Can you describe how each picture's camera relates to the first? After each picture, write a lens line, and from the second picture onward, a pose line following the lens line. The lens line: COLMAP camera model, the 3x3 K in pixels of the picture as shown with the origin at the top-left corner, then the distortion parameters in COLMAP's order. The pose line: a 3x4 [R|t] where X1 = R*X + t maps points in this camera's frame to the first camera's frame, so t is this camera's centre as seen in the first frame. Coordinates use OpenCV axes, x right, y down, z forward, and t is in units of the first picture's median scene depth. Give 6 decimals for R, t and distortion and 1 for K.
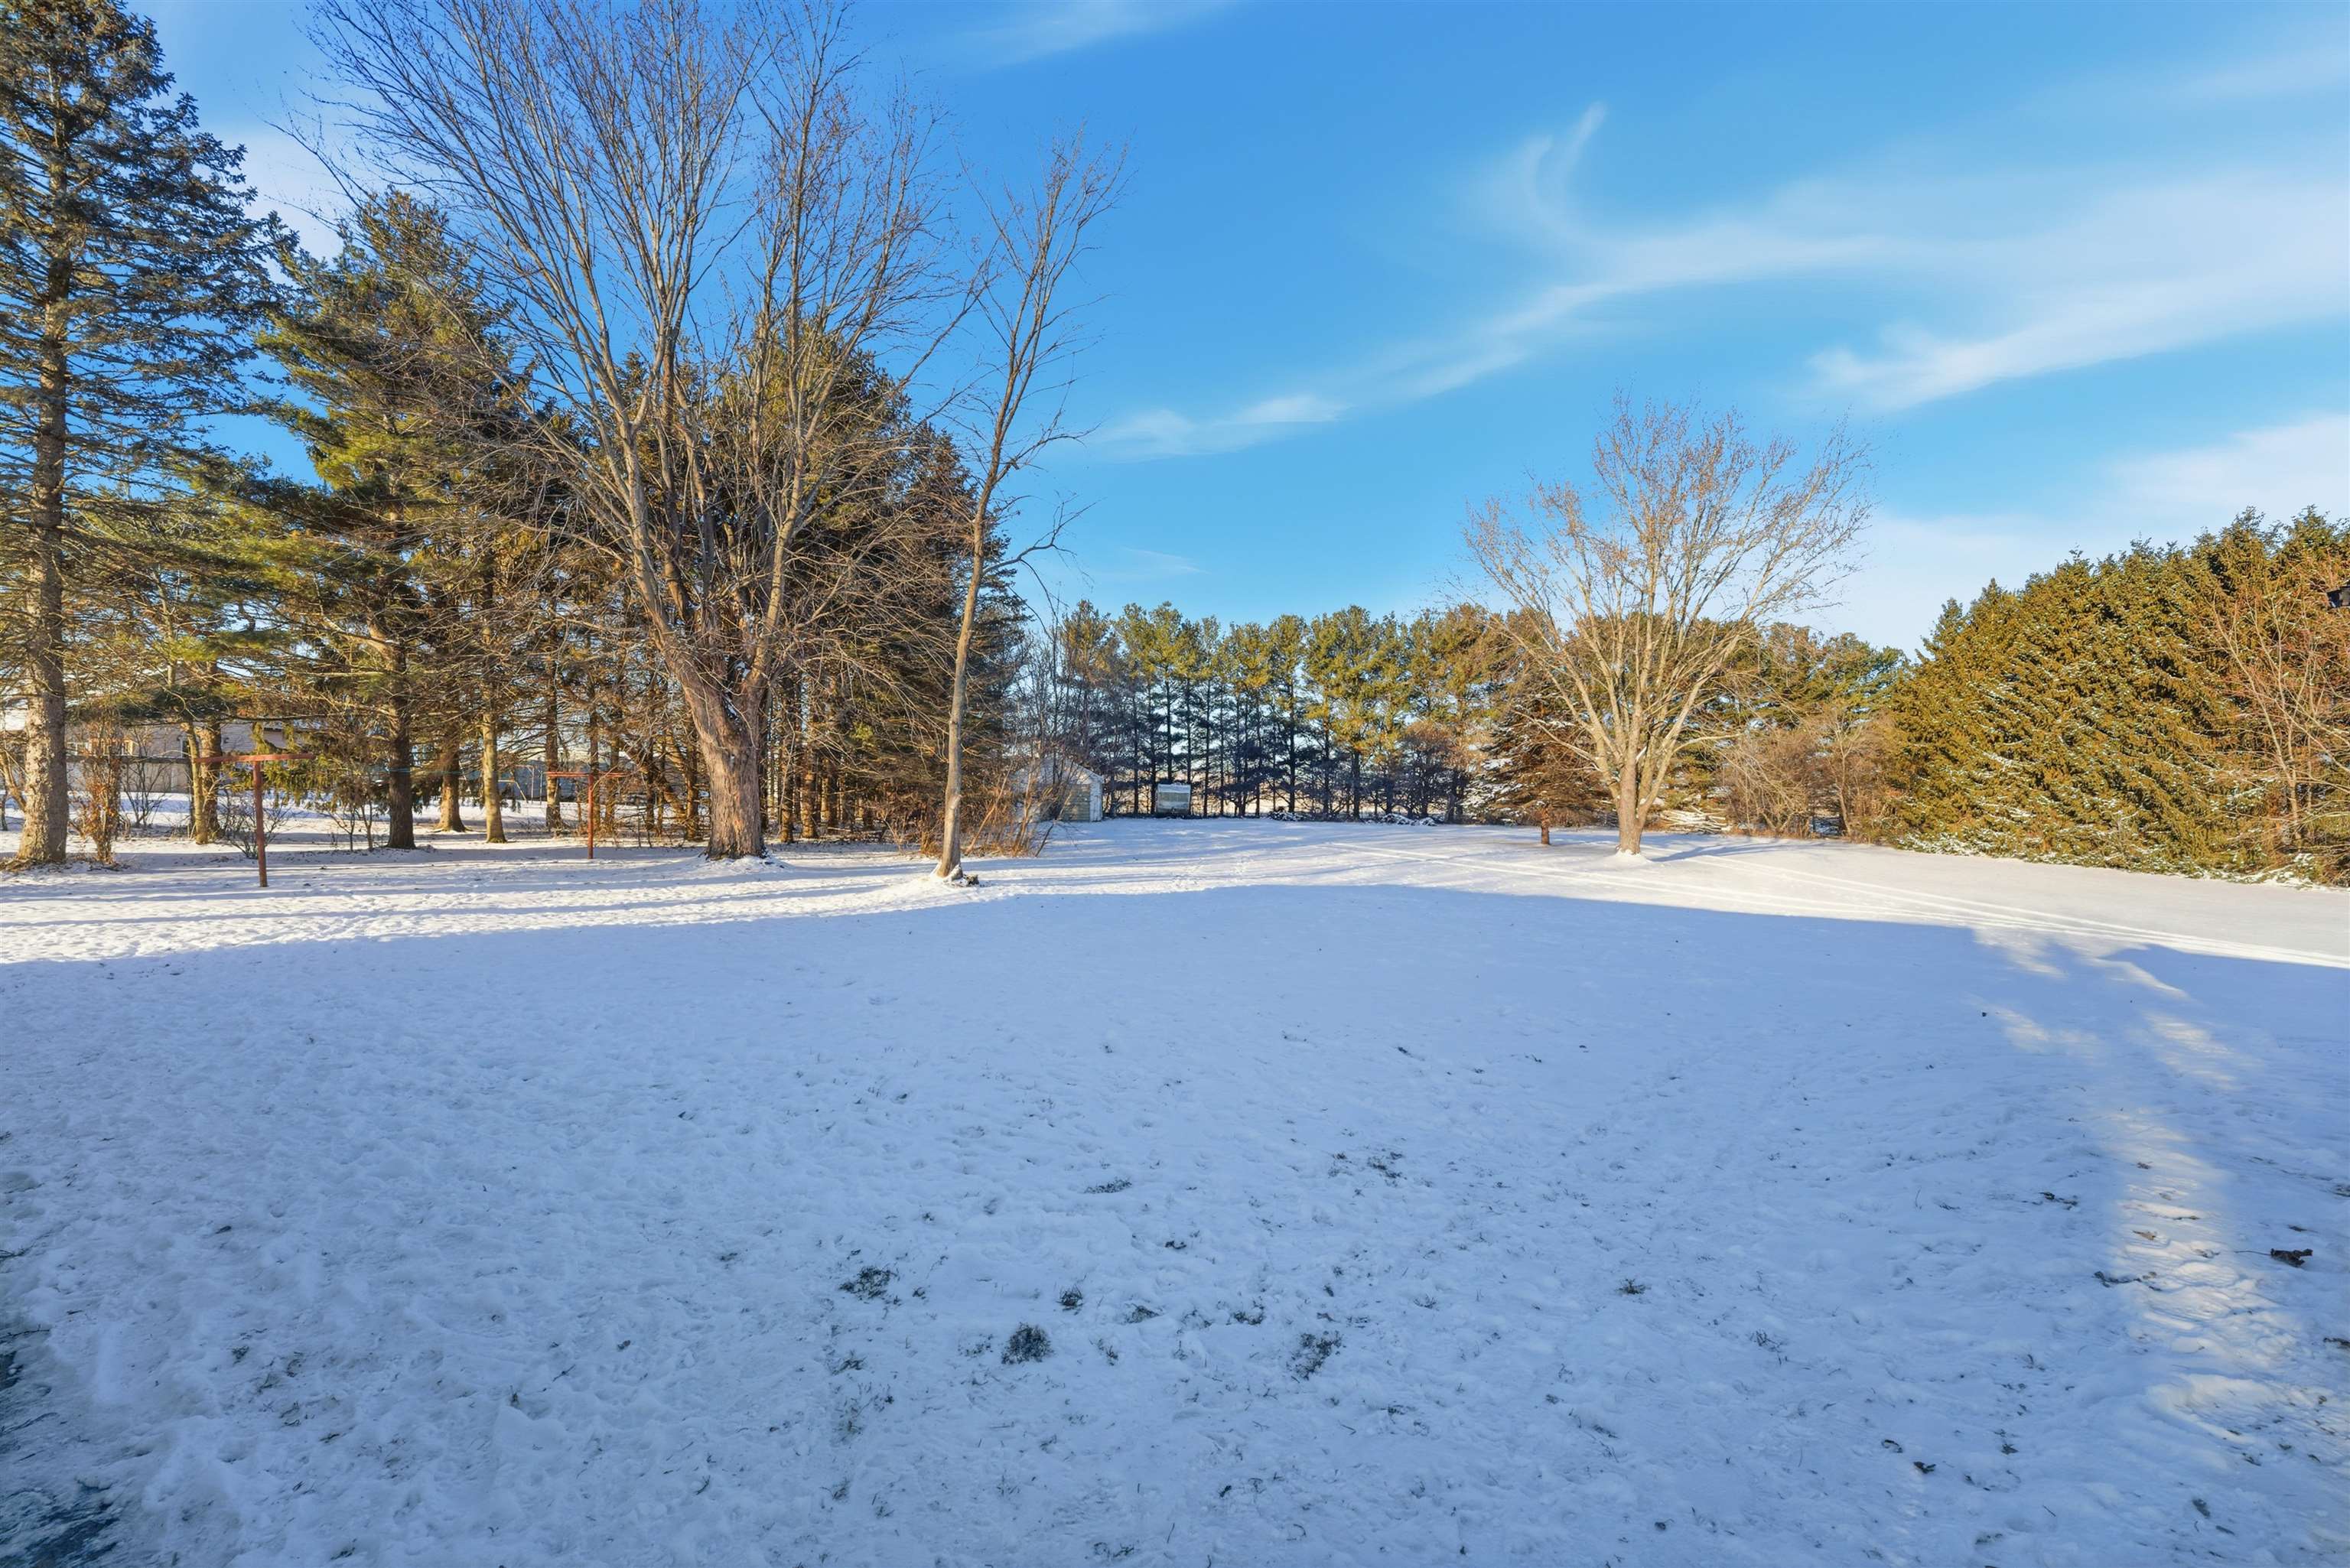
lens RADIAL K [[978.6, 0, 1175.0], [0, 978.6, 784.0], [0, 0, 1]] dist [-0.030986, 0.005632]
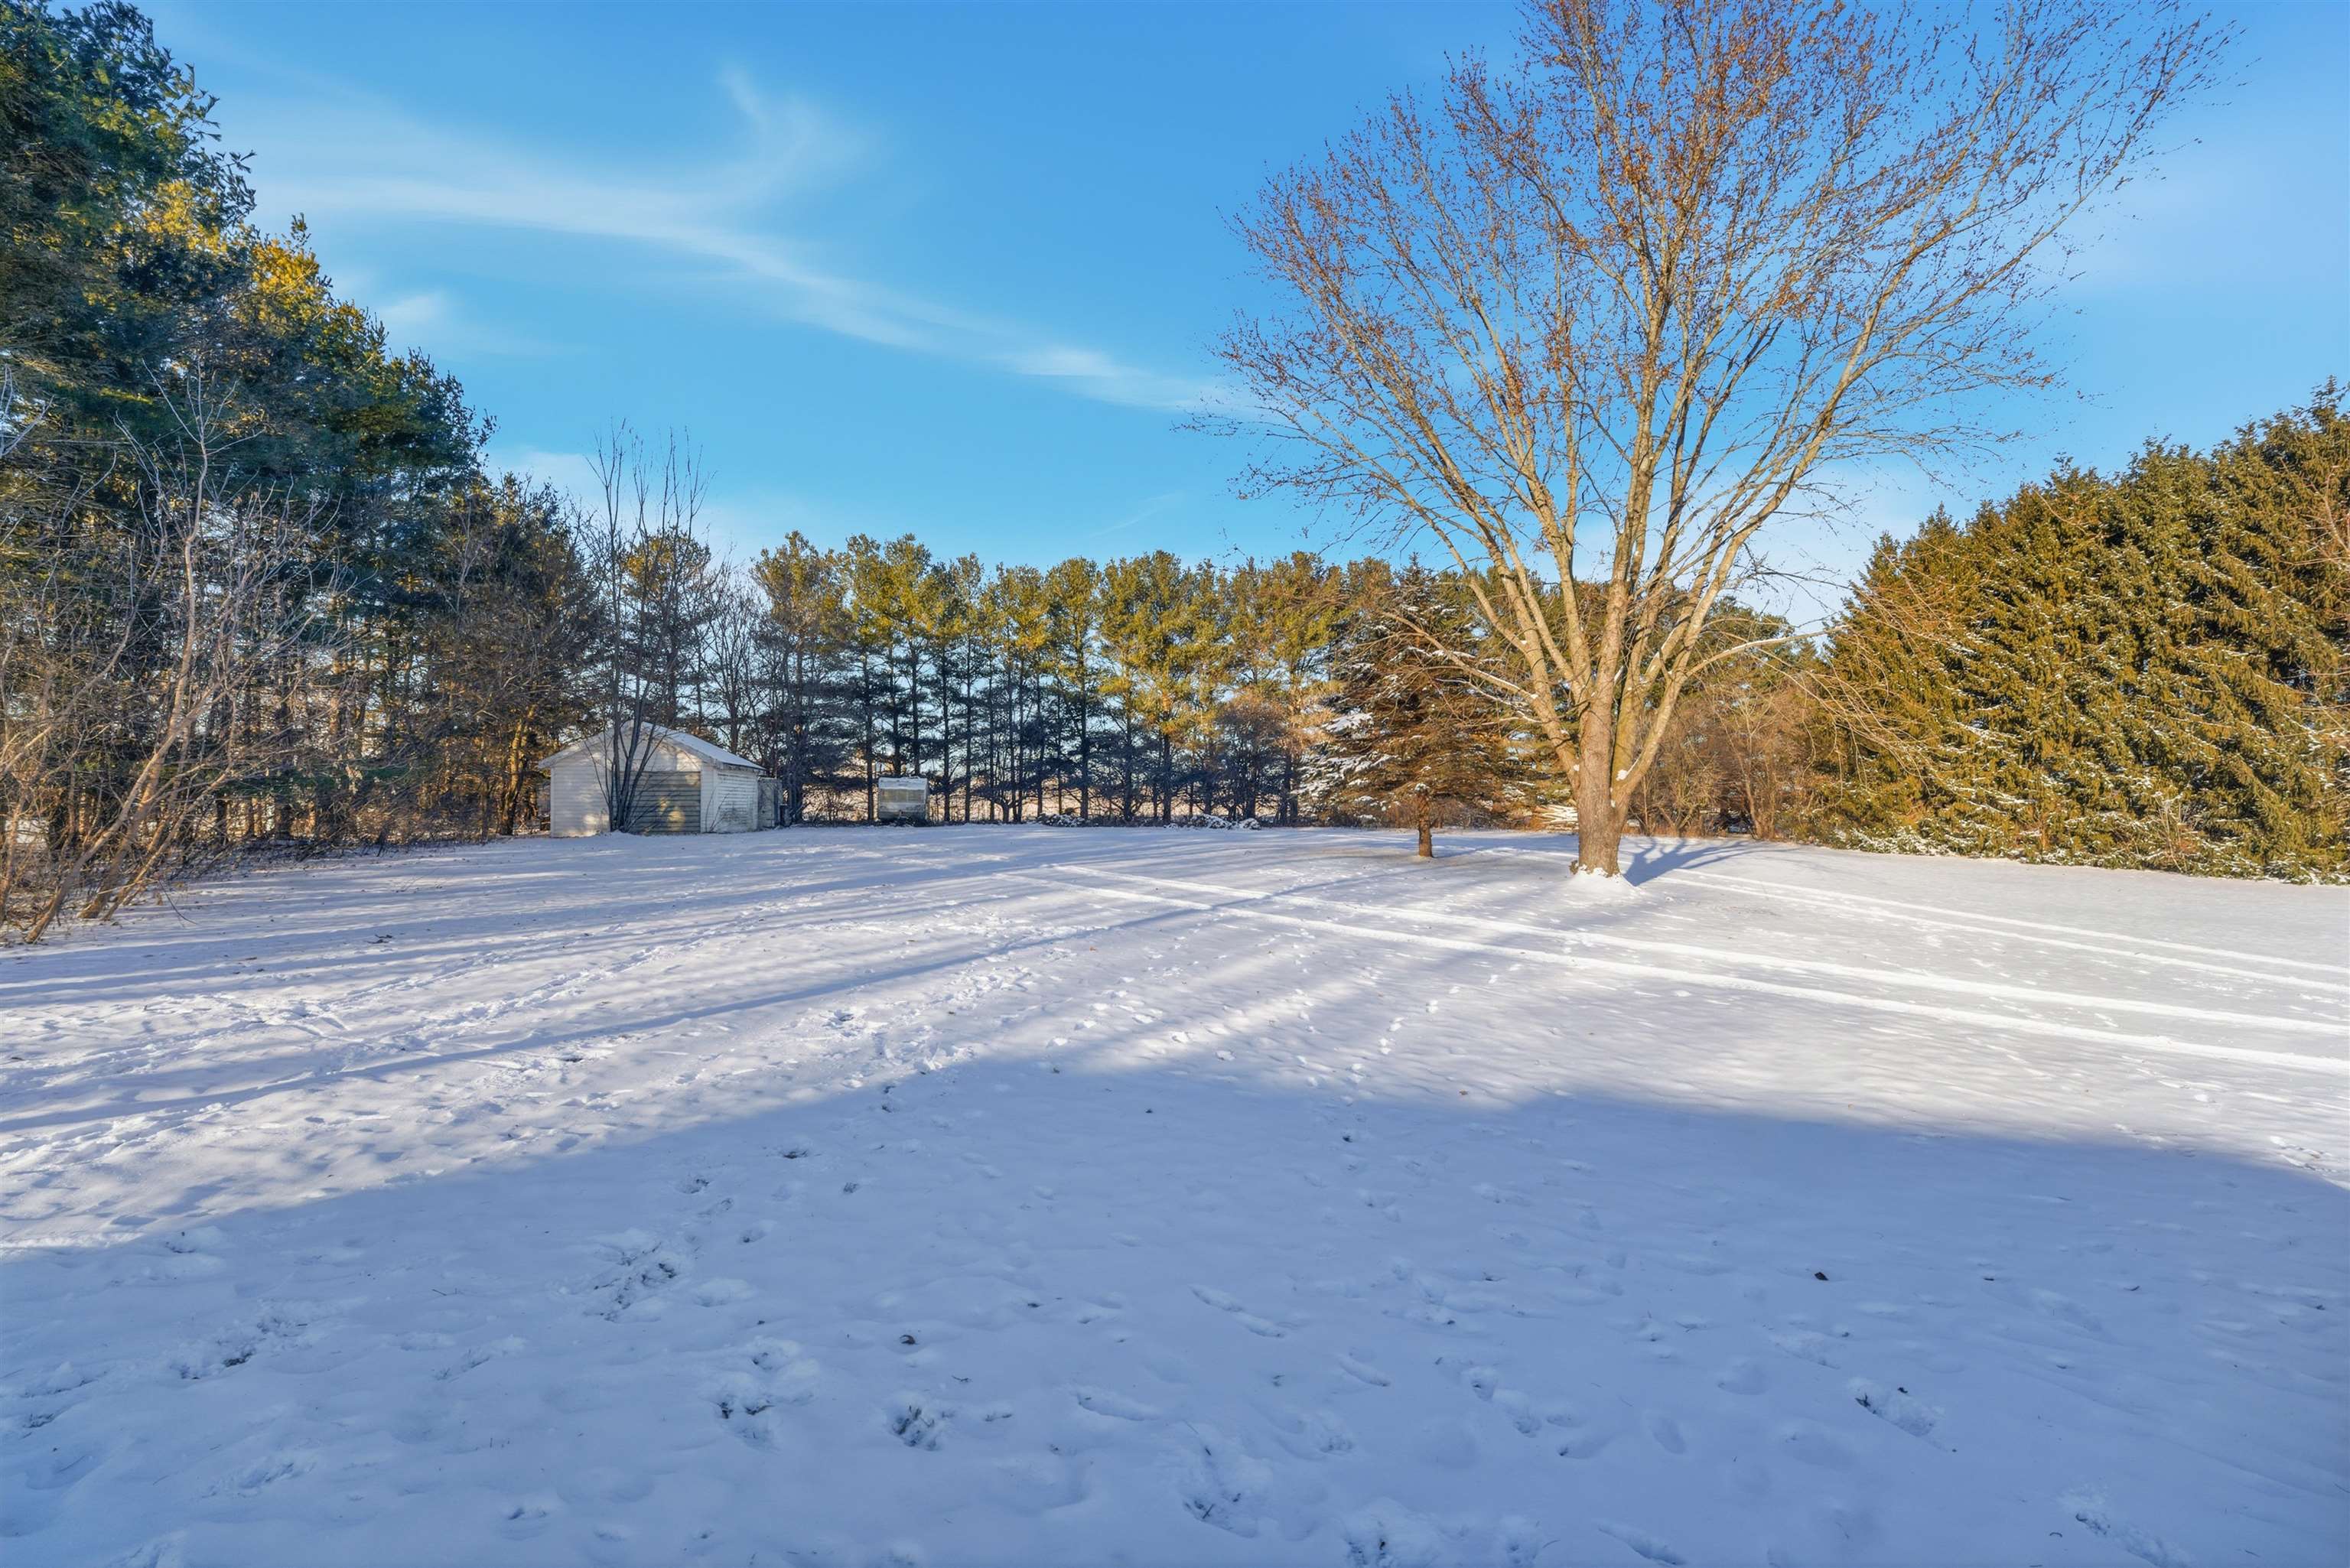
lens RADIAL K [[1034.3, 0, 1205.5], [0, 1034.3, 775.8], [0, 0, 1]] dist [-0.000896, -0.000054]
pose [[0.980918, -0.009257, 0.194200, 0.058341], [0.011568, 0.999875, -0.010773, 0.008075], [-0.194076, 0.012814, 0.980903, 0.189510]]
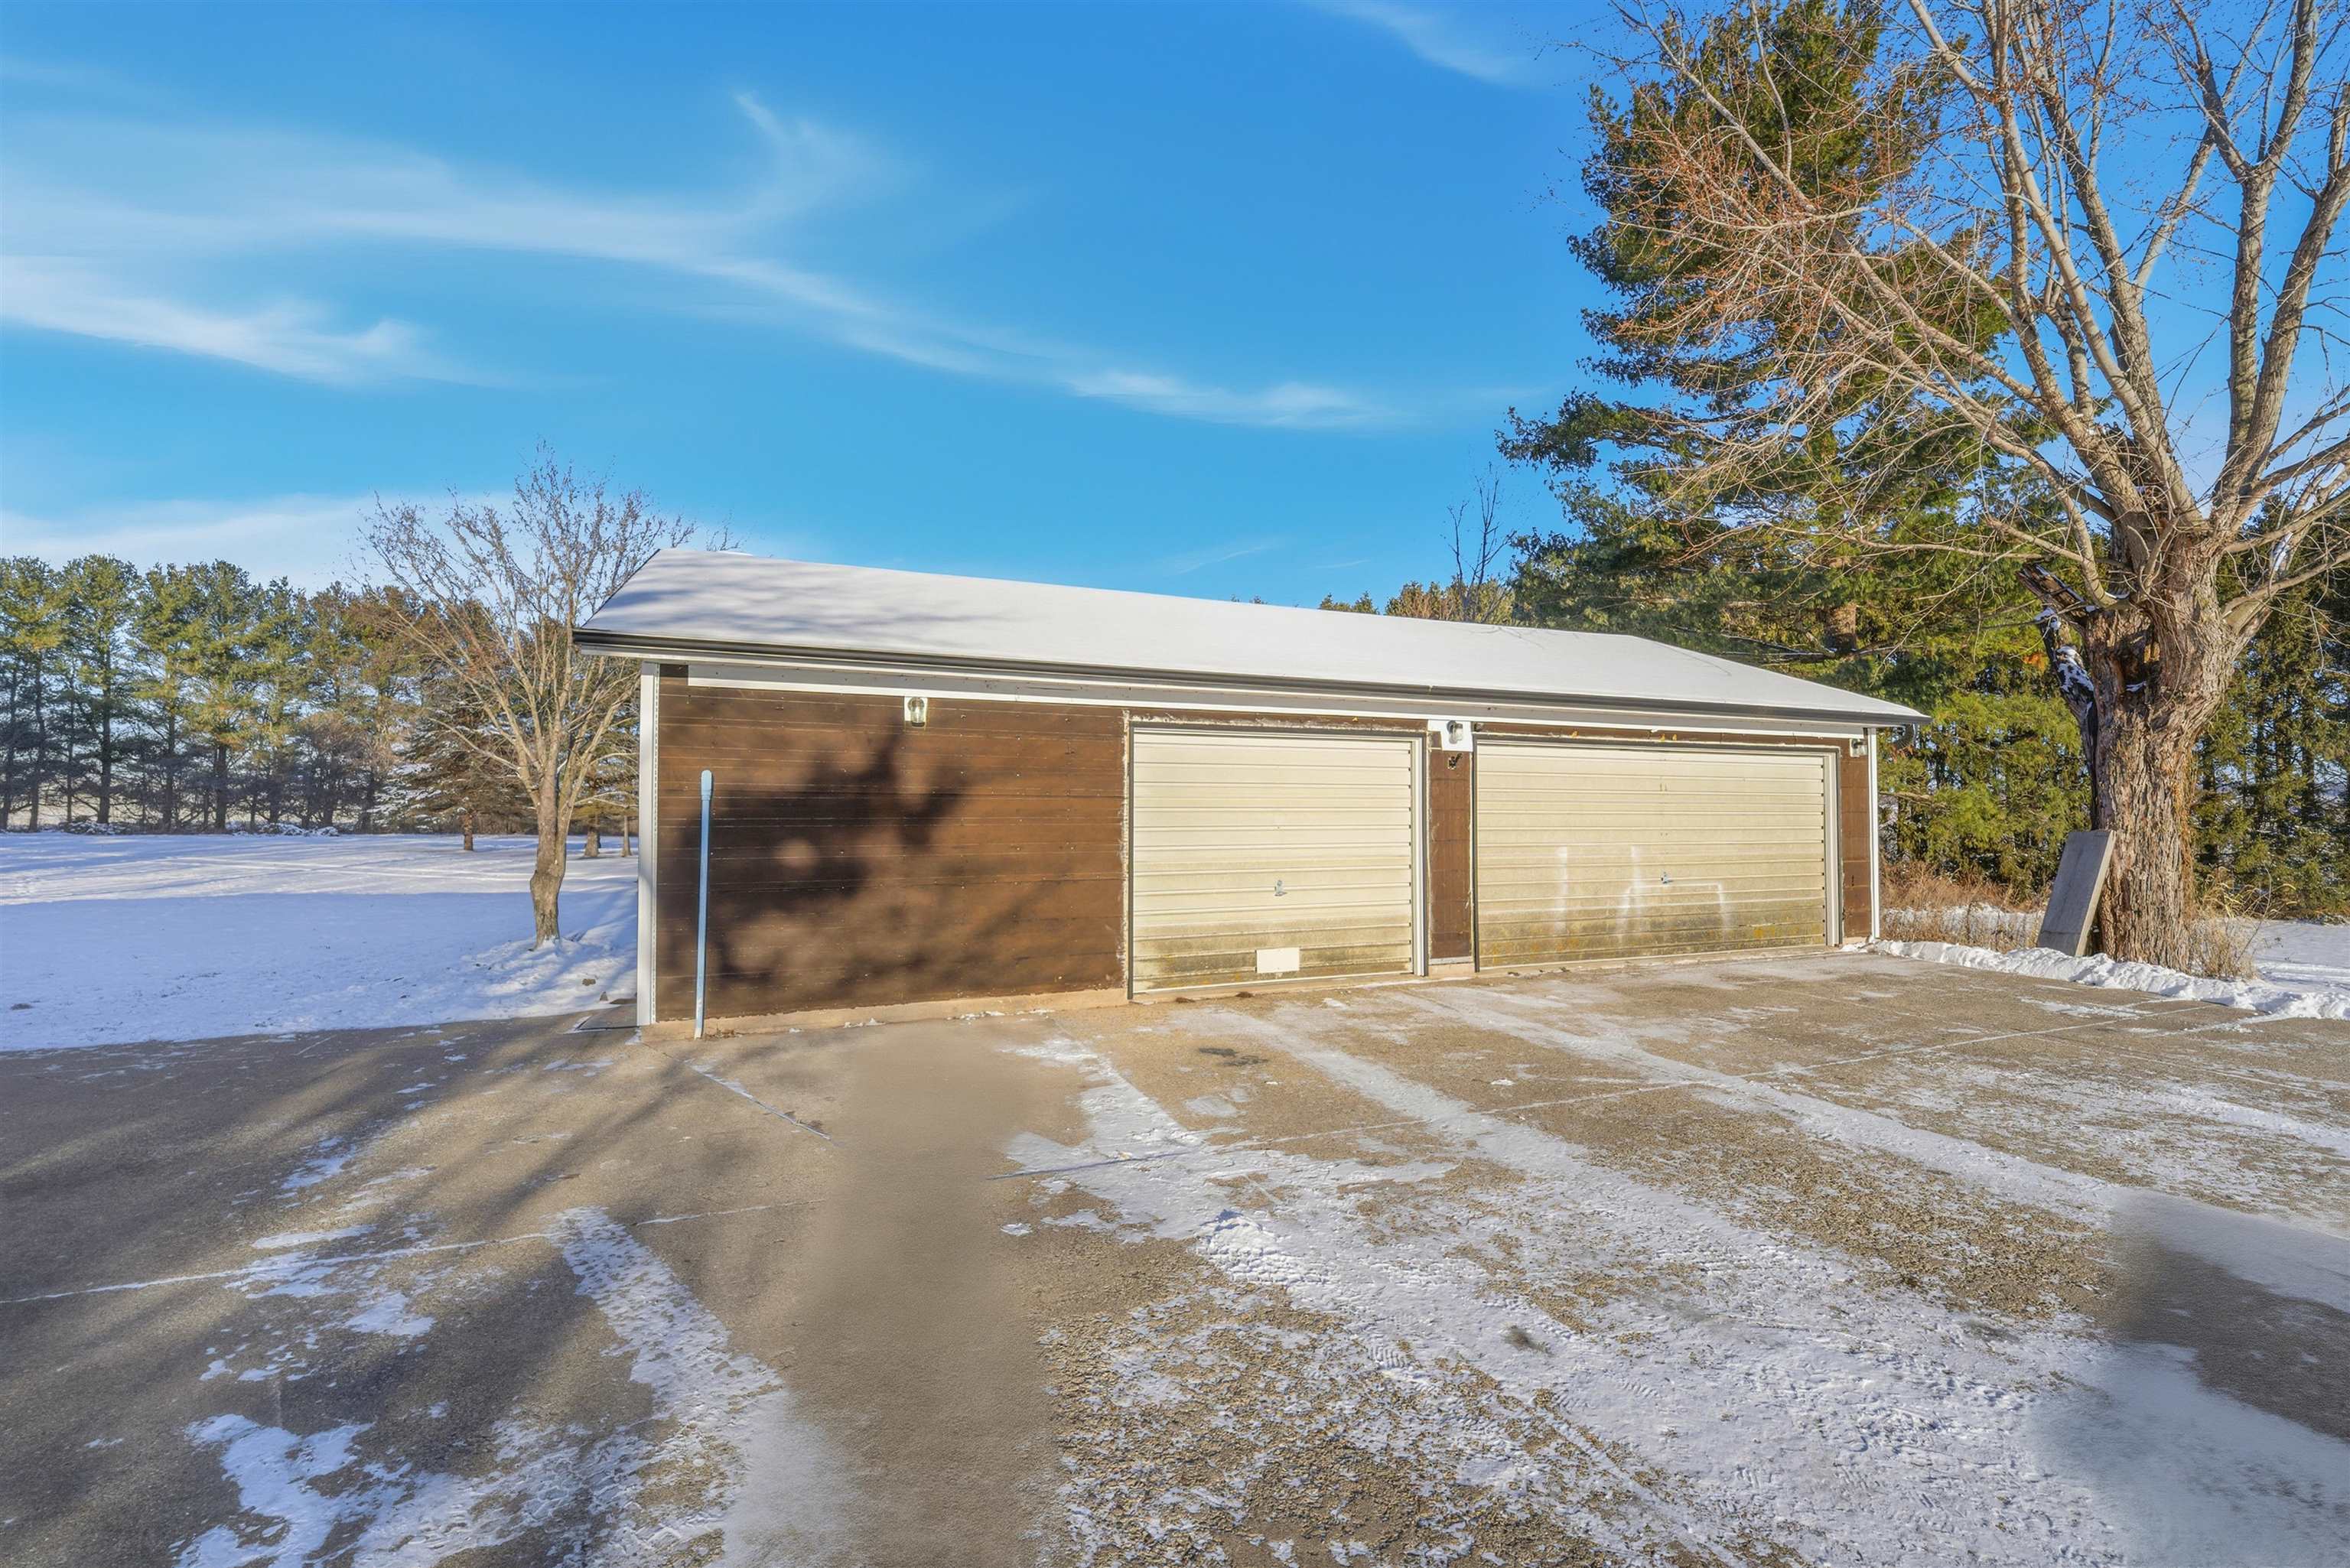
lens RADIAL K [[978.6, 0, 1175.0], [0, 978.6, 784.0], [0, 0, 1]] dist [-0.030986, 0.005632]
pose [[0.567638, 0.014413, 0.823152, -0.012292], [-0.010152, 0.999893, -0.010507, -0.001663], [-0.823216, -0.002392, 0.567724, -0.078001]]
